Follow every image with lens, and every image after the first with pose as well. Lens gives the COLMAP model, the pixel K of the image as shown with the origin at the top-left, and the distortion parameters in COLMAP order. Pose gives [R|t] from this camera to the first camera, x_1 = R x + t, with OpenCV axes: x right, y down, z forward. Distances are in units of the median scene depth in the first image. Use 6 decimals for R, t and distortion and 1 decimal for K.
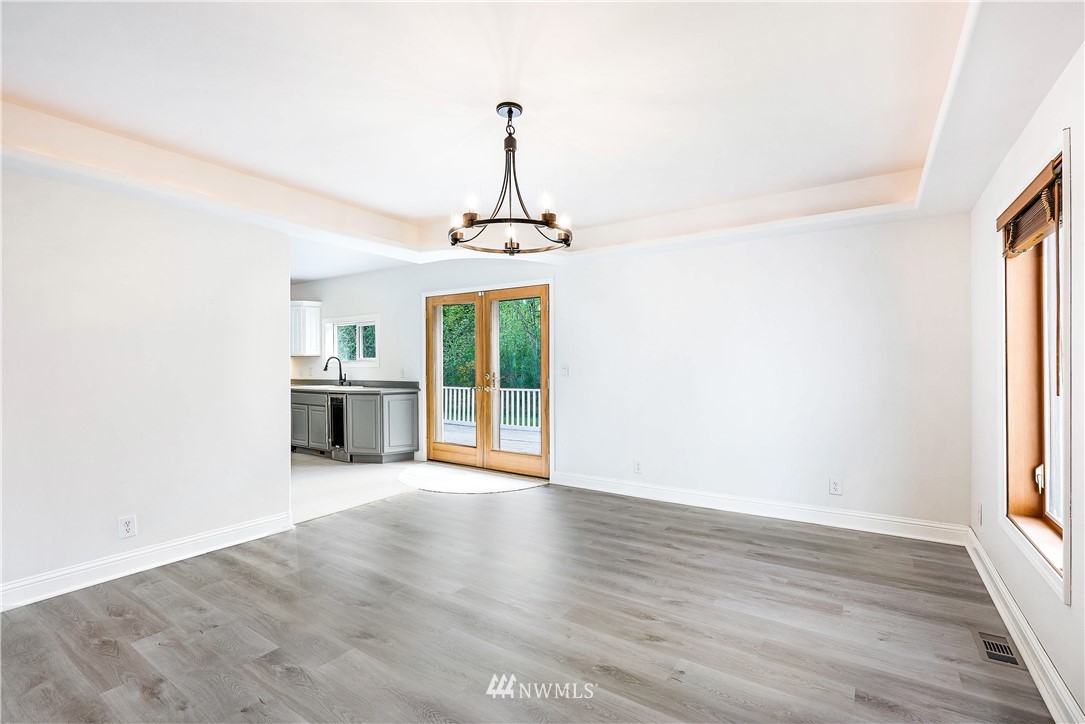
lens RADIAL K [[490.3, 0, 542.5], [0, 490.3, 362.0], [0, 0, 1]] dist [-0.000944, 0.000340]
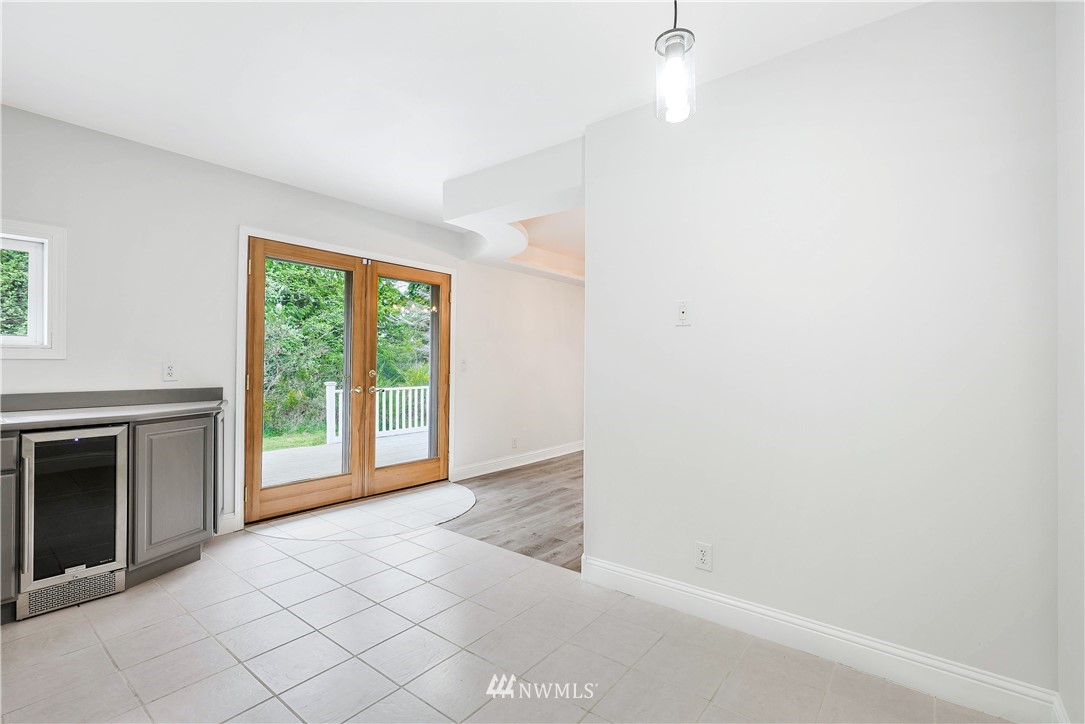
lens RADIAL K [[490.3, 0, 542.5], [0, 490.3, 362.0], [0, 0, 1]] dist [-0.000944, 0.000340]
pose [[0.084867, 0.008102, 0.996359, -0.925956], [-0.007993, 0.999940, -0.007450, 0.017080], [-0.996360, -0.007332, 0.084927, 0.741231]]
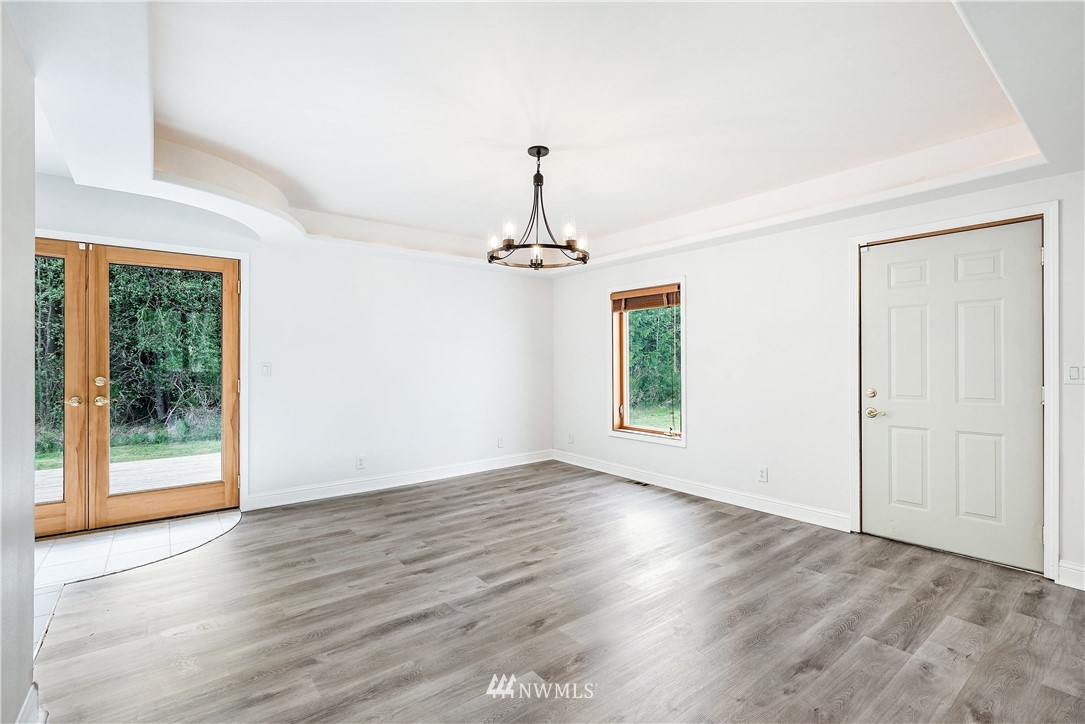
lens RADIAL K [[490.3, 0, 542.5], [0, 490.3, 362.0], [0, 0, 1]] dist [-0.000944, 0.000340]
pose [[0.309670, -0.000377, 0.950844, -0.586238], [-0.003149, 0.999994, 0.001422, 0.002524], [-0.950839, -0.003434, 0.309667, 0.294153]]
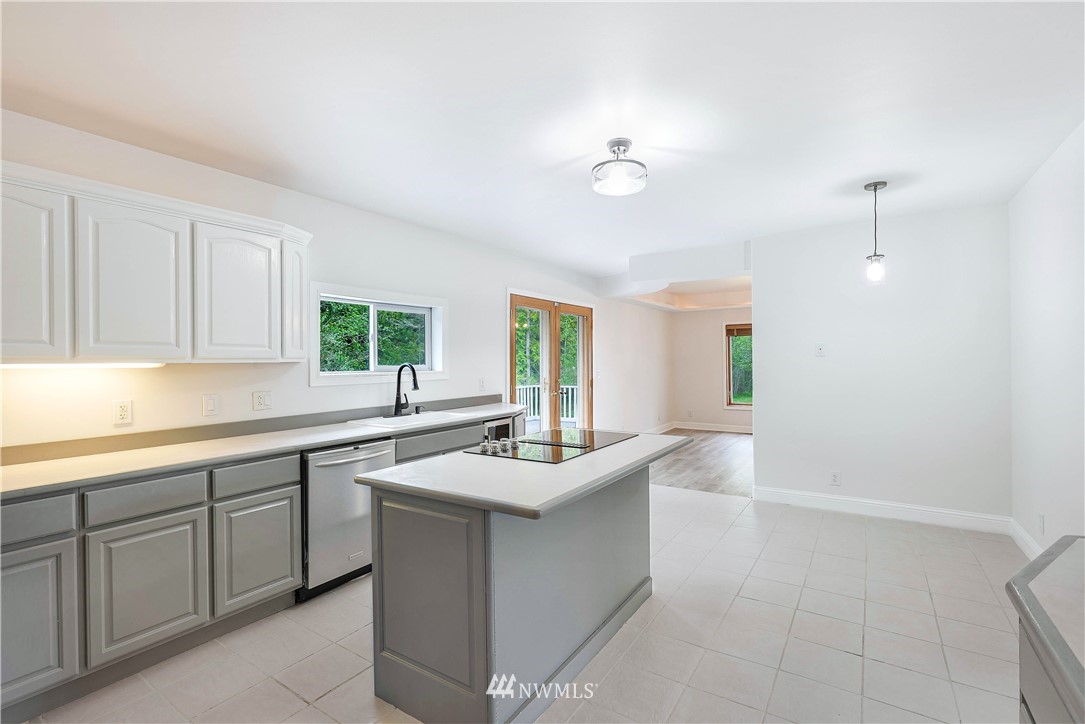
lens RADIAL K [[495.7, 0, 542.5], [0, 495.7, 362.0], [0, 0, 1]] dist [0.003207, 0.000605]
pose [[-0.010203, -0.000954, 0.999947, -1.325940], [0.008412, 0.999964, 0.001040, -0.017023], [-0.999913, 0.008422, -0.010195, 1.150754]]
